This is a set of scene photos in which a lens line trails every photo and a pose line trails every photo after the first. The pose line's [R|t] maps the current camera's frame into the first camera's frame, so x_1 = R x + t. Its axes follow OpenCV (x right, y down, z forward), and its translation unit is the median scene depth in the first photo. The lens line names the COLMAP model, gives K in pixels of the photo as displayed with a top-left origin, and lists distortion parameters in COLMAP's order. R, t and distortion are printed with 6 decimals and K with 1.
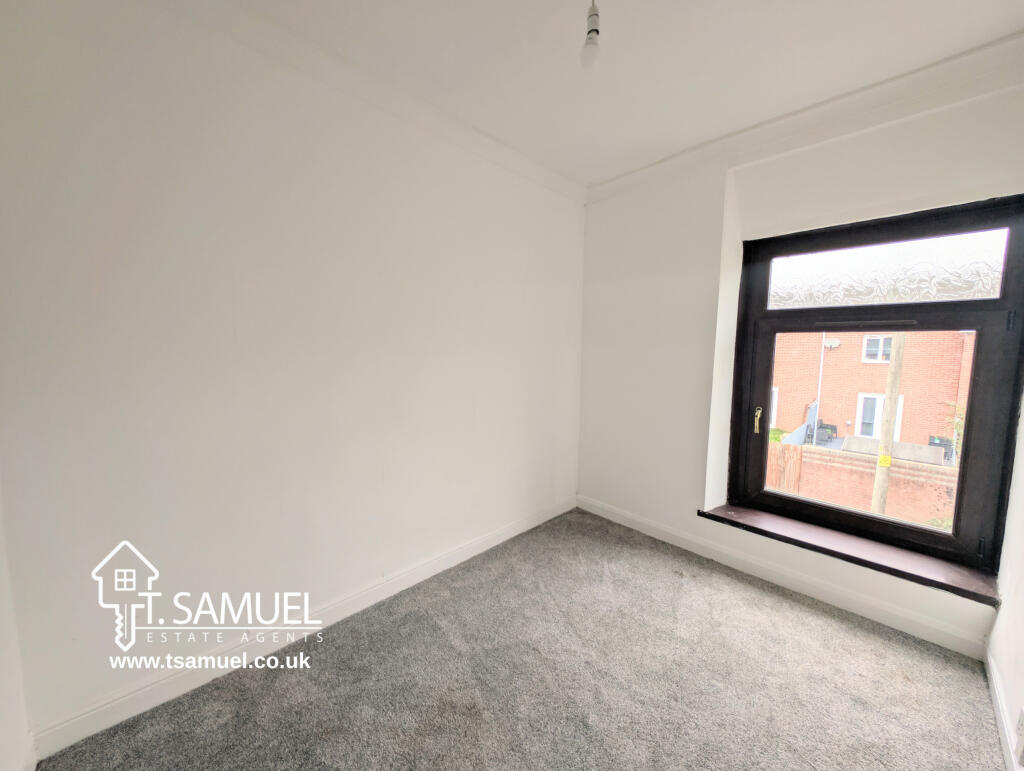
lens RADIAL K [[366.7, 0, 508.2], [0, 366.7, 384.1], [0, 0, 1]] dist [0.011673, -0.001296]
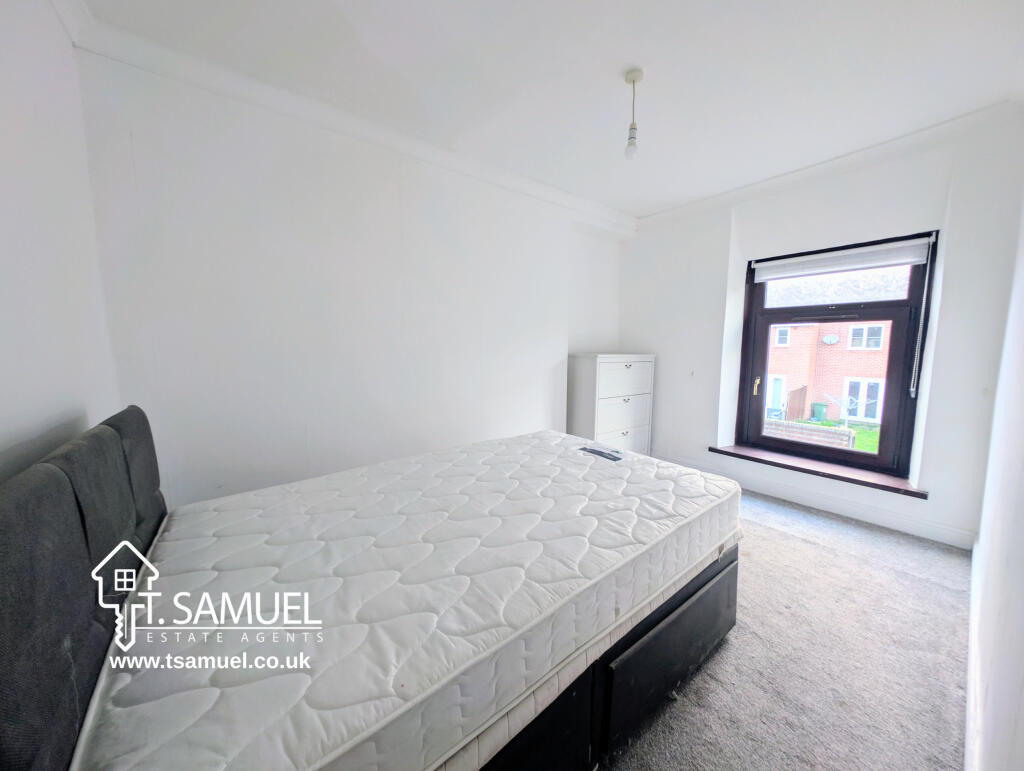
lens RADIAL K [[366.7, 0, 515.2], [0, 366.7, 385.0], [0, 0, 1]] dist [0.011673, -0.001296]
pose [[0.987405, -0.020007, -0.156946, -0.031725], [0.025569, 0.999111, 0.033503, 0.022703], [0.156136, -0.037094, 0.987039, -0.579199]]
